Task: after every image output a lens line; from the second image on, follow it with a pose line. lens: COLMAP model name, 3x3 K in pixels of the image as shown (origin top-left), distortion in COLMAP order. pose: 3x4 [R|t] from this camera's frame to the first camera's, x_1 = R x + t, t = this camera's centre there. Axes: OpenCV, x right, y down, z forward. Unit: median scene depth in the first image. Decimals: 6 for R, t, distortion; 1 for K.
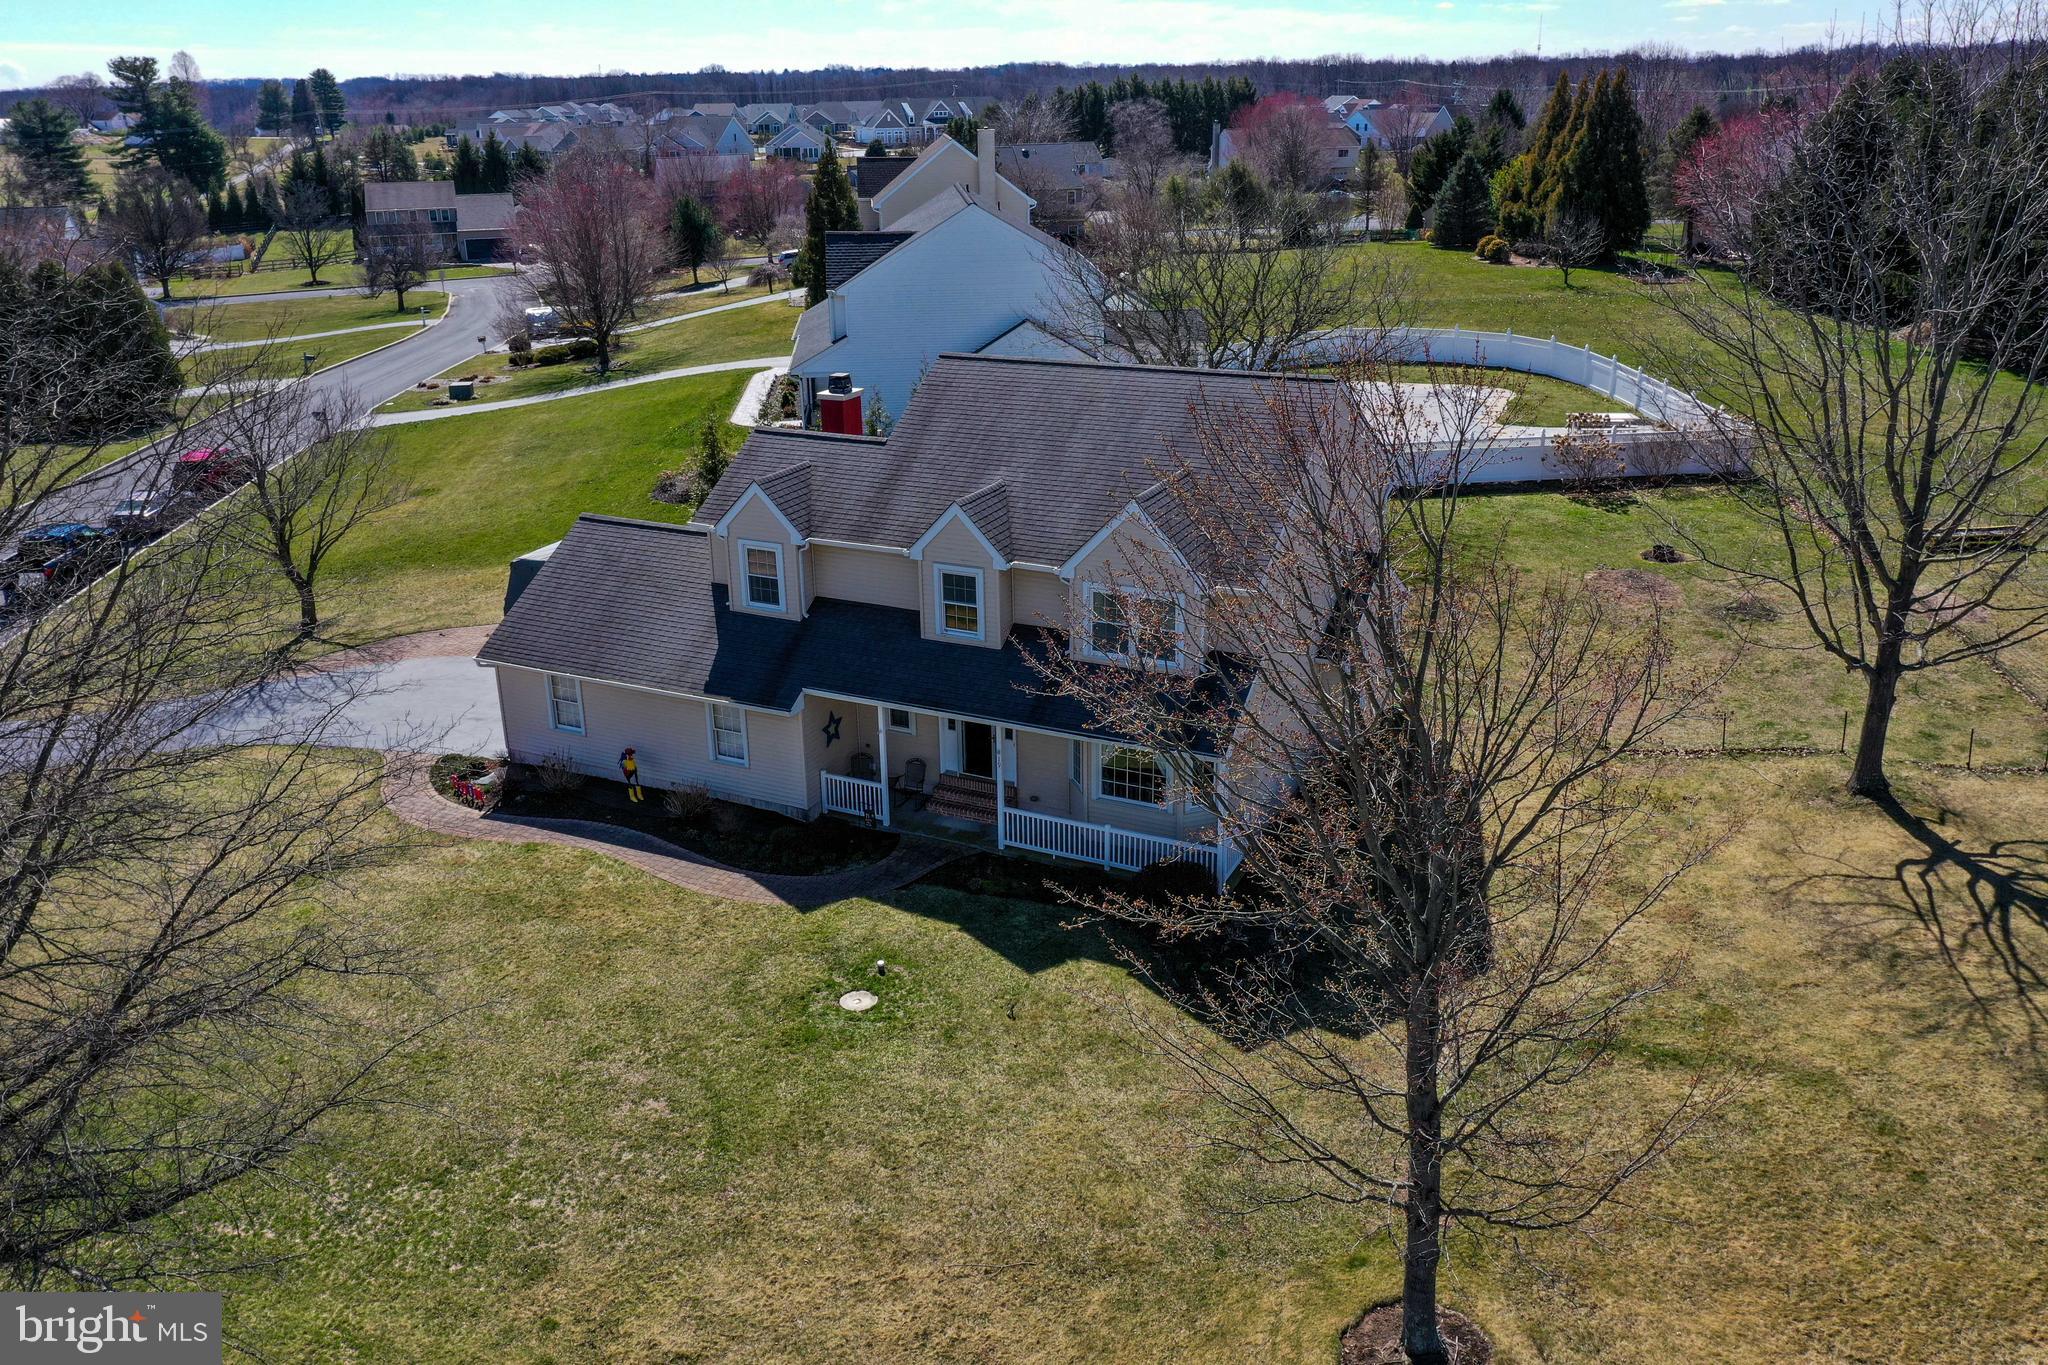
lens RADIAL K [[1576.3, 0, 1038.2], [0, 1576.3, 681.0], [0, 0, 1]] dist [-0.010625, -0.009742]
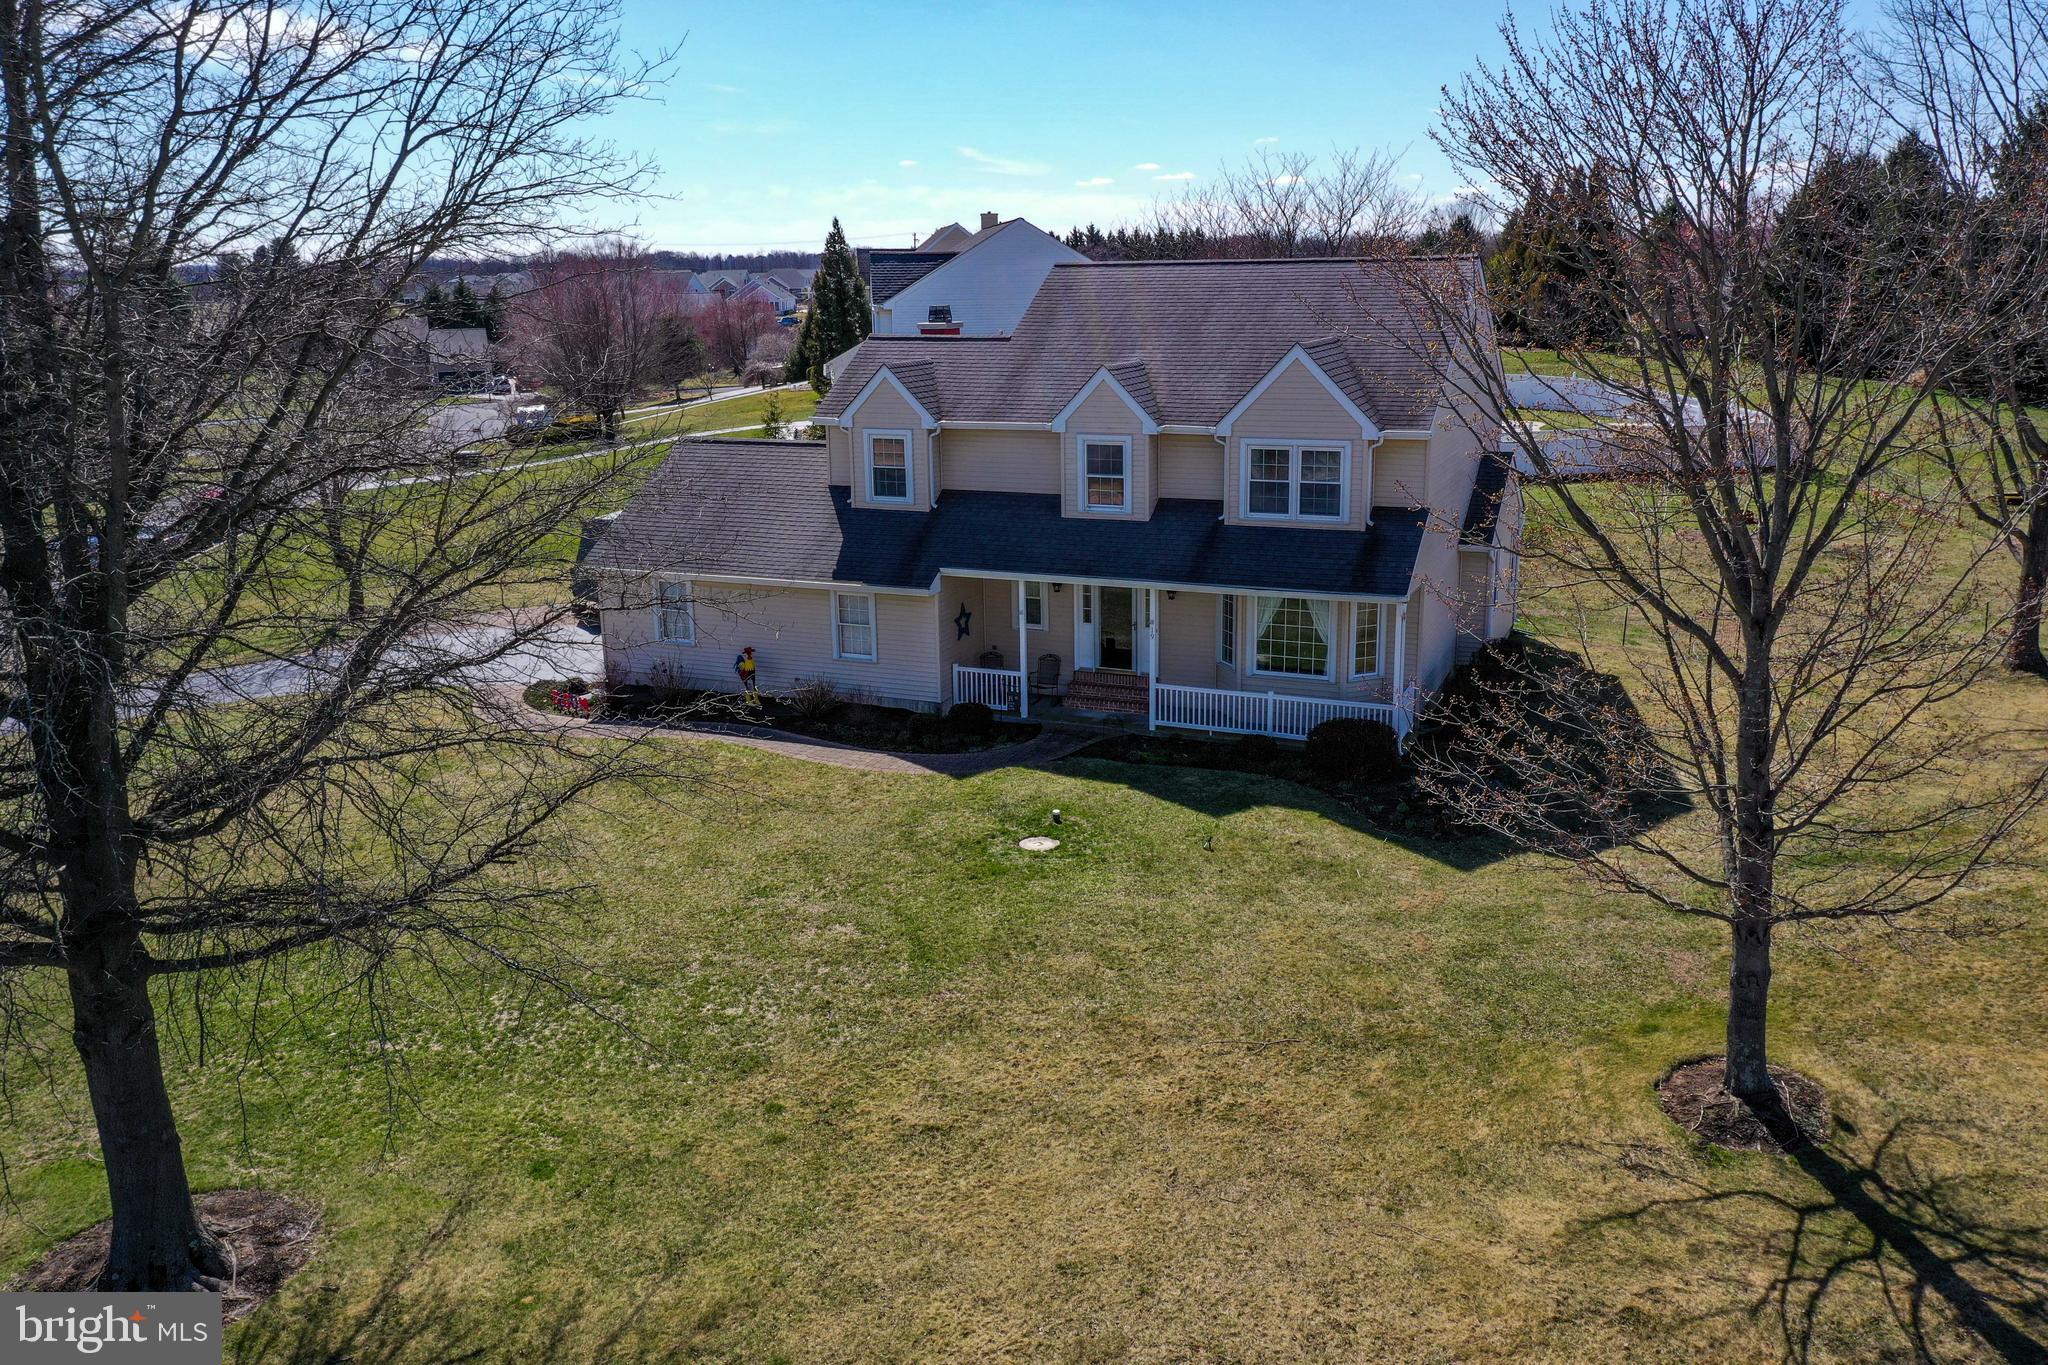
lens RADIAL K [[1576.3, 0, 1042.2], [0, 1576.3, 680.4], [0, 0, 1]] dist [-0.010625, -0.009742]
pose [[0.999249, -0.012594, 0.036655, -0.149715], [0.016266, 0.994685, -0.101673, 0.207600], [-0.035180, 0.102193, 0.994142, 0.061606]]
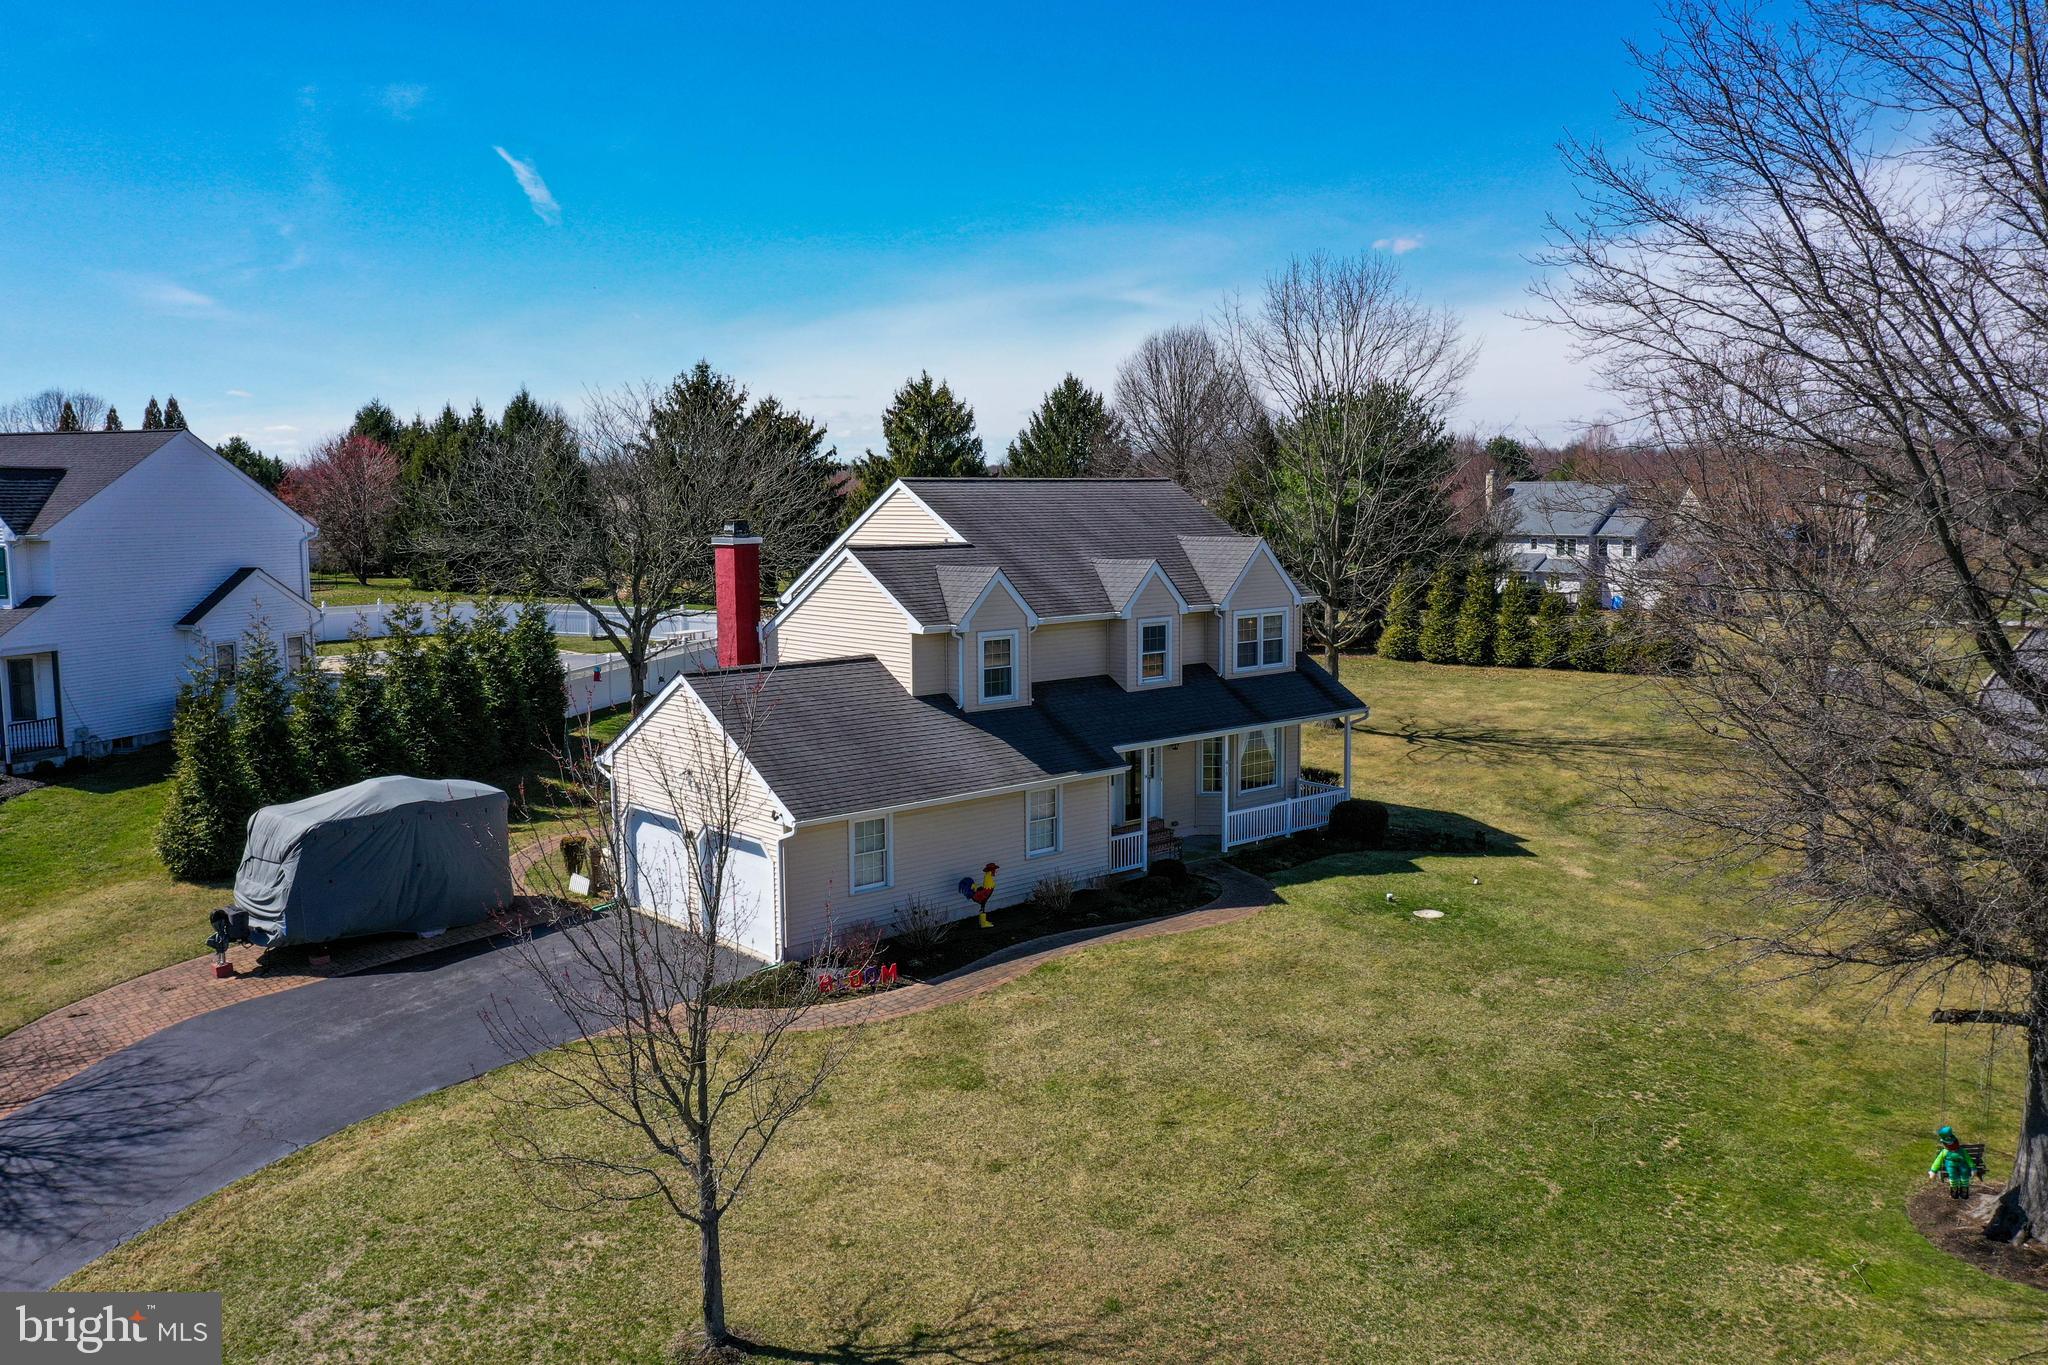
lens RADIAL K [[1576.3, 0, 1030.2], [0, 1576.3, 691.9], [0, 0, 1]] dist [-0.010625, -0.009742]
pose [[0.386154, -0.102779, 0.916691, -1.359736], [0.317601, 0.947825, -0.027519, -0.022593], [-0.866034, 0.301769, 0.398649, 0.752918]]
